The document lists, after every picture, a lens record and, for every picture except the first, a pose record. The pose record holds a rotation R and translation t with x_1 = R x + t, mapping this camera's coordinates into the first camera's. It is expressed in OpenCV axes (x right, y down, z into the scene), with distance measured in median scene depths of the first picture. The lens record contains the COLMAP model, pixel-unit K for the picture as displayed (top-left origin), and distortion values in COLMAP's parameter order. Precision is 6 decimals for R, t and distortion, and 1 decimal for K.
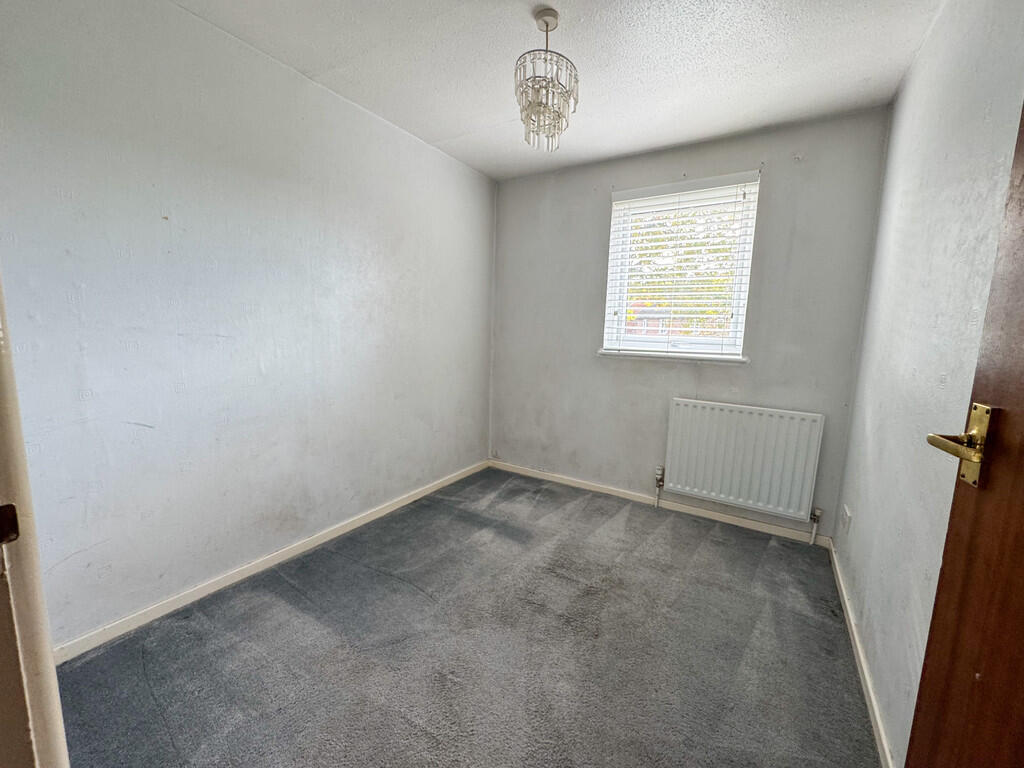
lens RADIAL K [[411.0, 0, 509.3], [0, 411.0, 382.1], [0, 0, 1]] dist [0.000089, 0.000037]
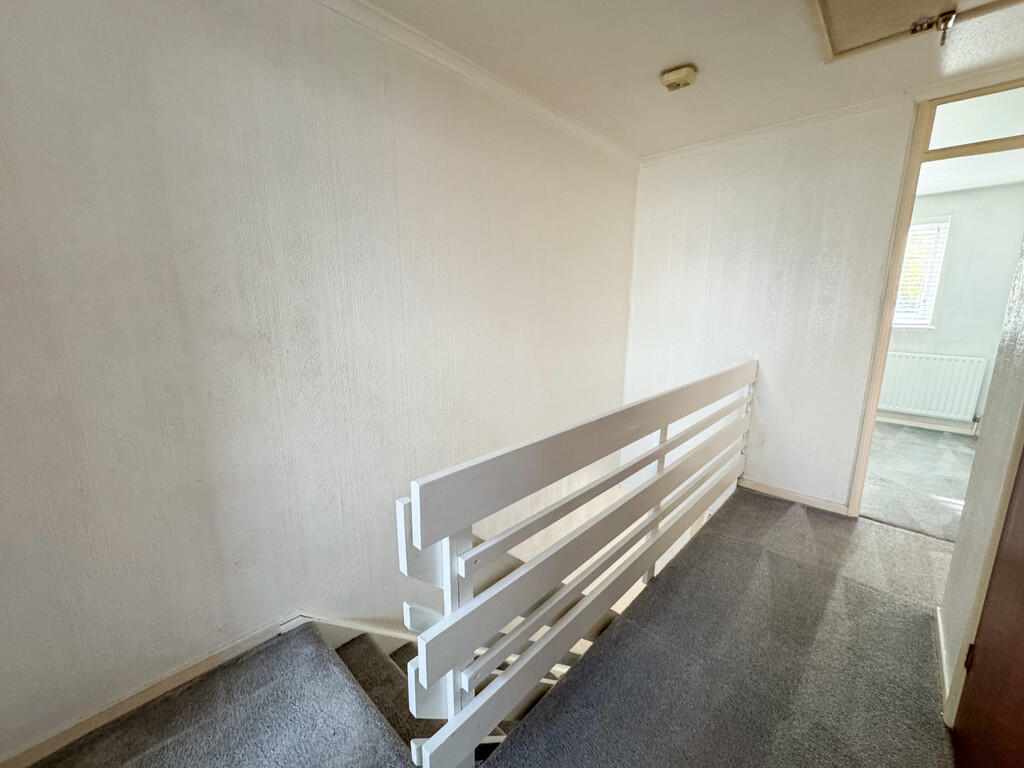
lens RADIAL K [[411.0, 0, 514.3], [0, 411.0, 386.3], [0, 0, 1]] dist [0.000089, 0.000037]
pose [[0.982513, 0.017728, -0.185347, -0.812253], [-0.007452, 0.998403, 0.055996, 0.107527], [0.186044, -0.053635, 0.981076, -1.006816]]
